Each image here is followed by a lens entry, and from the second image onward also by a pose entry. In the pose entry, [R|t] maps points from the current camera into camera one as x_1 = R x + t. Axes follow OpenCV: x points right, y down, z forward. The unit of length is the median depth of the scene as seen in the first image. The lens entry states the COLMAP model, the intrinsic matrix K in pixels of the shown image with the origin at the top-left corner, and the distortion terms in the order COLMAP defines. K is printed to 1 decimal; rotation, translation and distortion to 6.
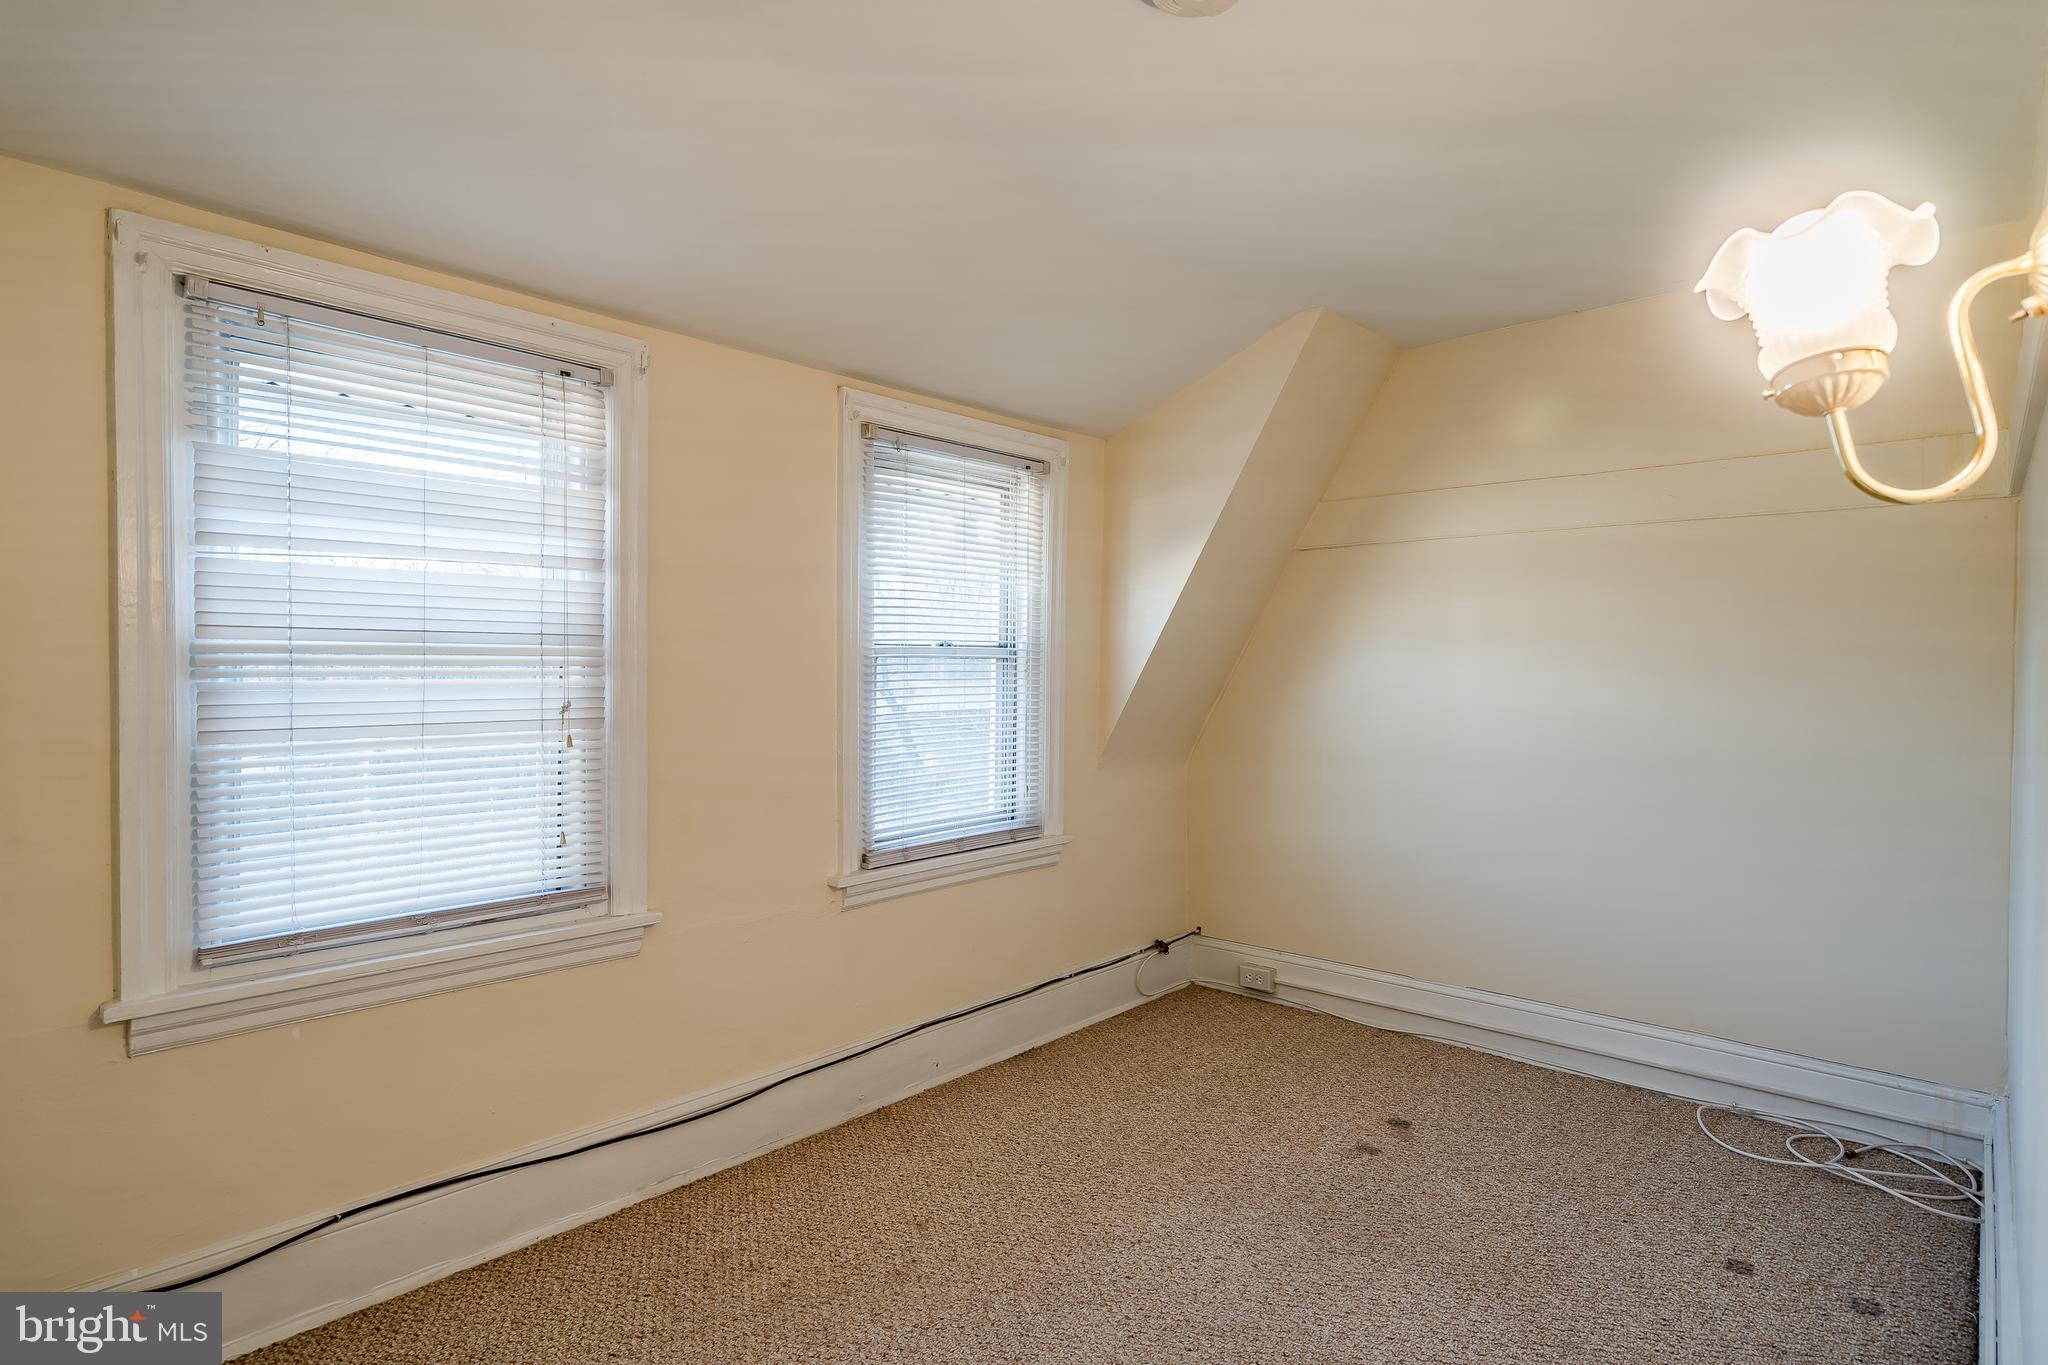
lens RADIAL K [[1085.2, 0, 1029.2], [0, 1085.2, 648.3], [0, 0, 1]] dist [0.000962, 0.001581]
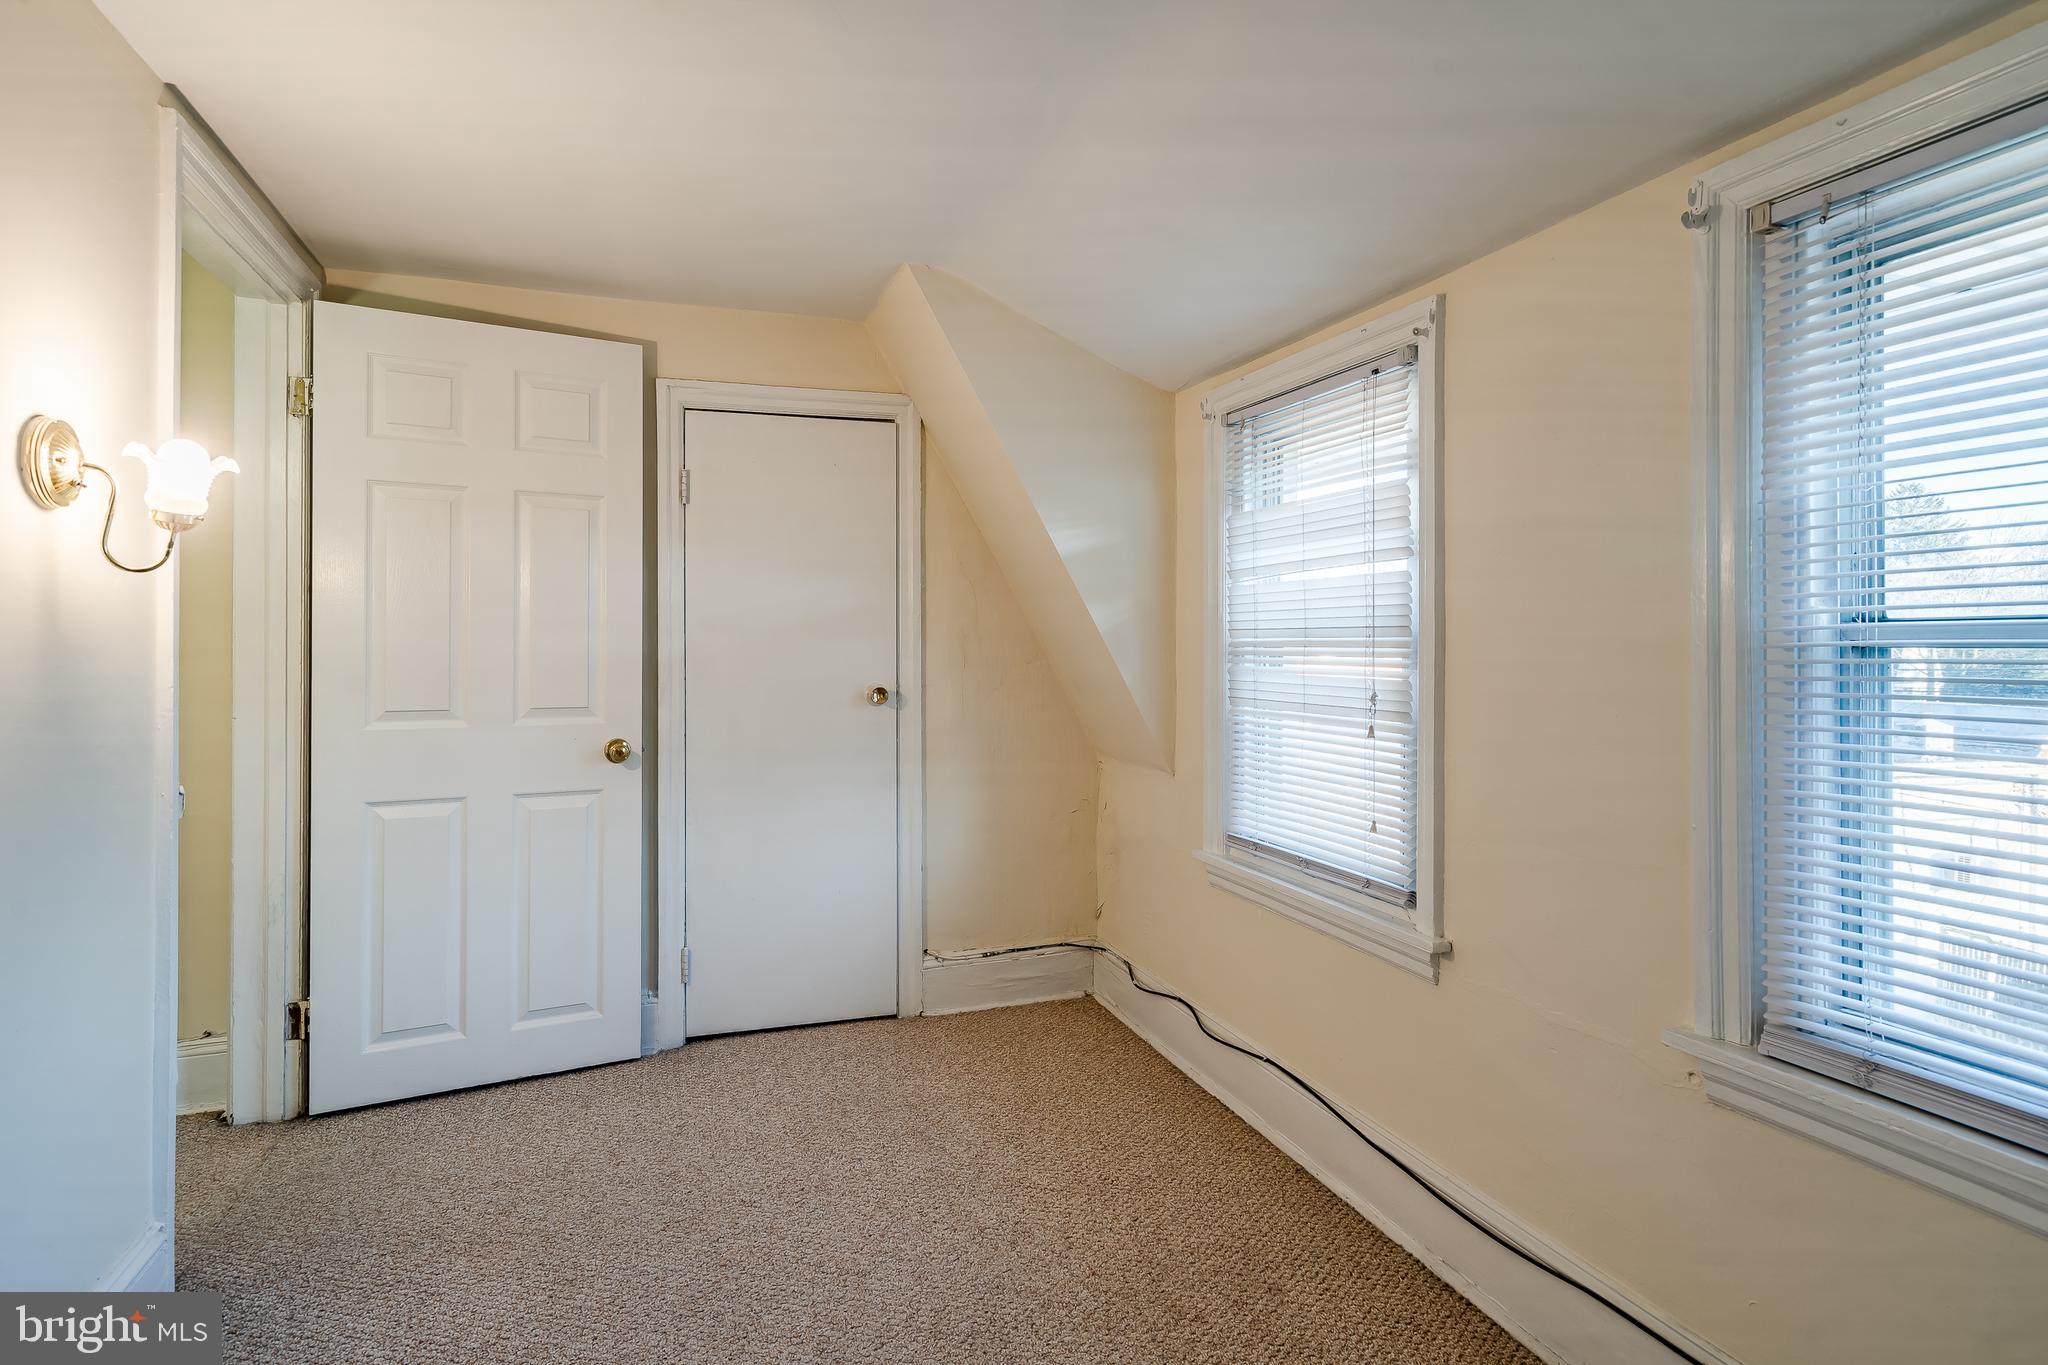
lens RADIAL K [[1085.2, 0, 1029.2], [0, 1085.2, 648.3], [0, 0, 1]] dist [0.000962, 0.001581]
pose [[-0.466293, -0.016628, -0.884474, 0.675569], [-0.009069, 0.999861, -0.014016, 0.026940], [0.884584, 0.001486, -0.466379, 1.287080]]
